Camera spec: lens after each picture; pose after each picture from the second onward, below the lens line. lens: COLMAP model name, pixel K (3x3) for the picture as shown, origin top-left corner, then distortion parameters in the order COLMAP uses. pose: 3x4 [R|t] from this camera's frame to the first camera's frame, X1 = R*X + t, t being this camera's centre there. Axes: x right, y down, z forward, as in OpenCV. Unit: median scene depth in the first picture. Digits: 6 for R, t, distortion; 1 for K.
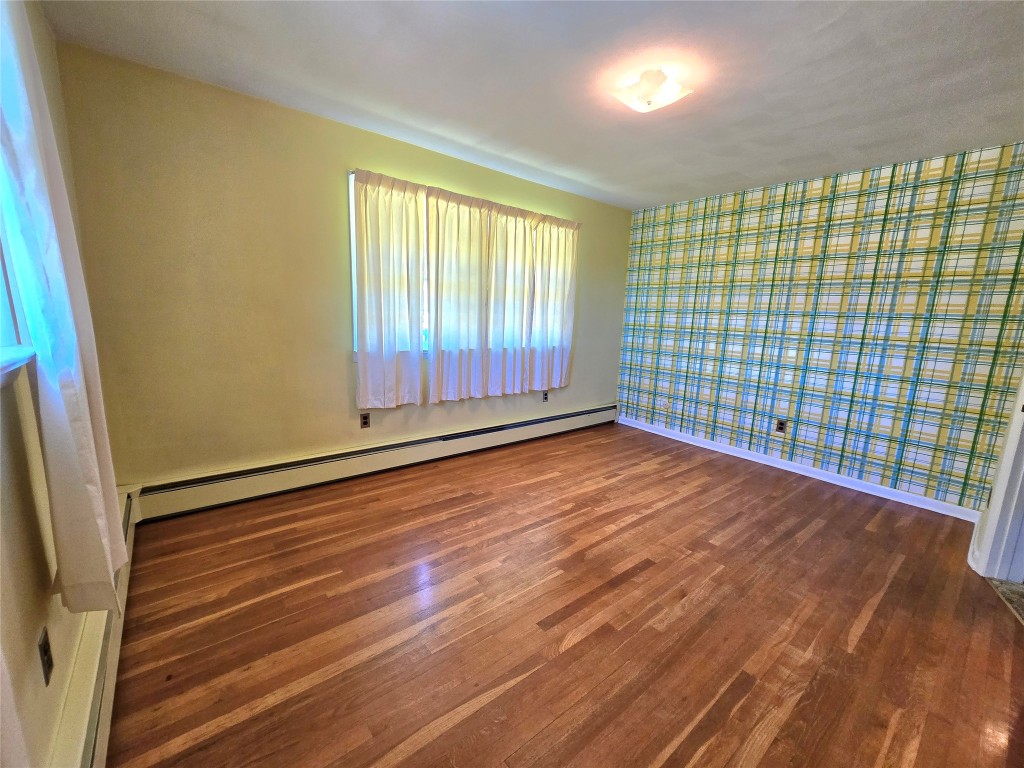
lens RADIAL K [[419.0, 0, 508.6], [0, 419.0, 383.4], [0, 0, 1]] dist [-0.000305, -0.001651]
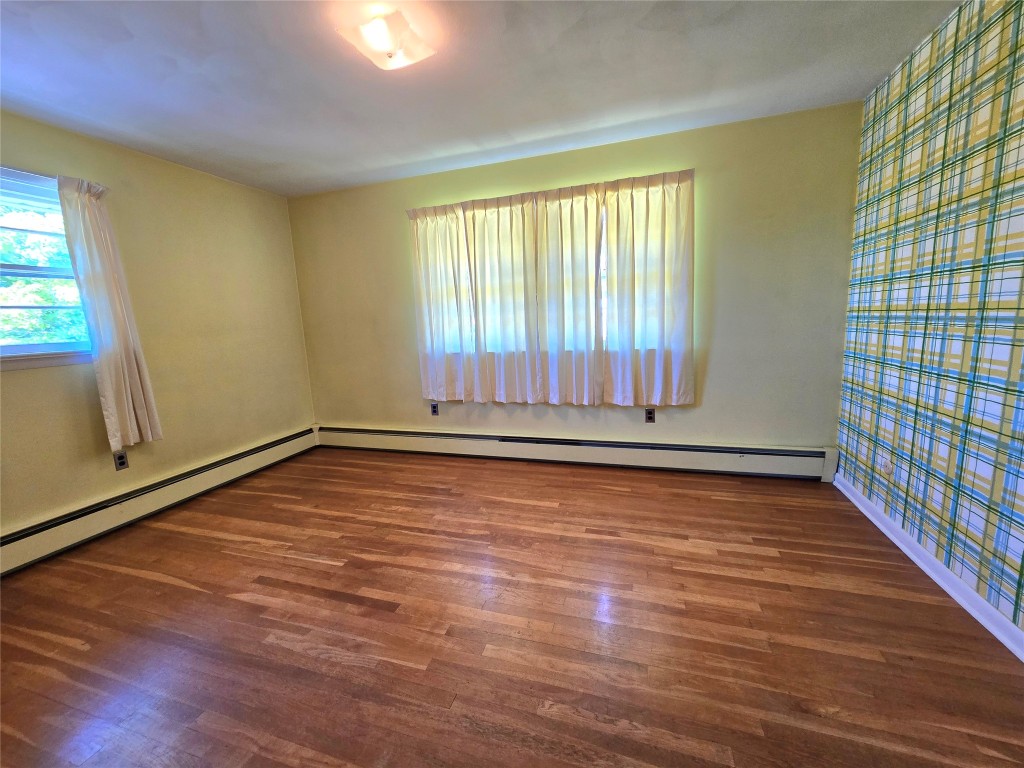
lens RADIAL K [[419.0, 0, 507.1], [0, 419.0, 385.4], [0, 0, 1]] dist [-0.000305, -0.001651]
pose [[0.539517, 0.068990, -0.839143, 0.739832], [-0.077273, 0.996488, 0.032245, -0.035162], [0.838421, 0.047446, 0.542954, 0.475074]]
